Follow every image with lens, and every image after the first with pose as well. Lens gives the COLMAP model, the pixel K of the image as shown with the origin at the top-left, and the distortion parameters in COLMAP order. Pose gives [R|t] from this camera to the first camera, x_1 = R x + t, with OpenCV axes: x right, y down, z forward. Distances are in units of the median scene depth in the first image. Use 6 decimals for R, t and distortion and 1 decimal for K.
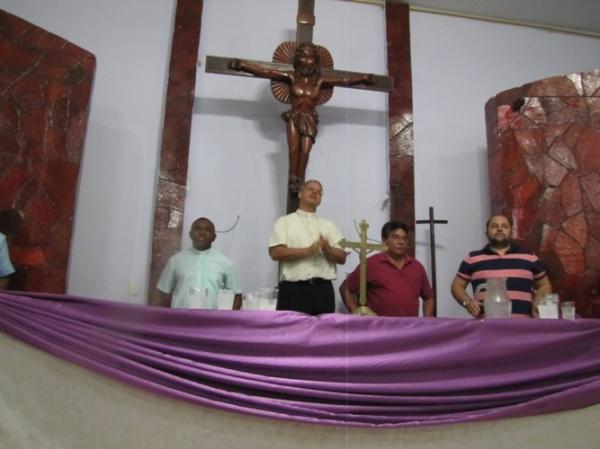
lens RADIAL K [[503.6, 0, 300.0], [0, 503.6, 224.5], [0, 0, 1]] dist [-0.177306, 0.150680]
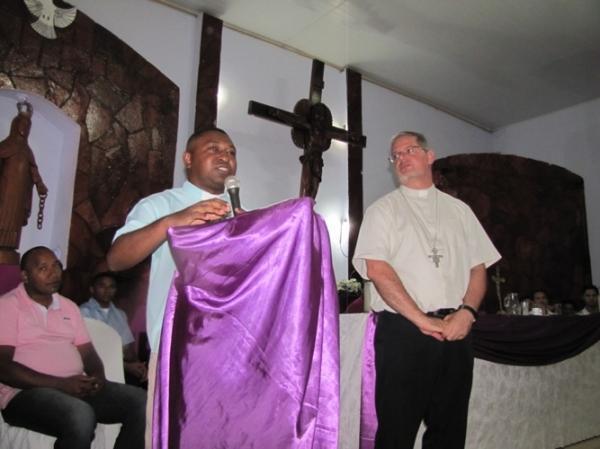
lens RADIAL K [[503.6, 0, 300.0], [0, 503.6, 224.5], [0, 0, 1]] dist [-0.177306, 0.150680]
pose [[0.886987, 0.065132, 0.457178, -0.597821], [-0.071824, 0.997414, -0.002748, -0.044428], [-0.456174, -0.030399, 0.889371, -0.138411]]
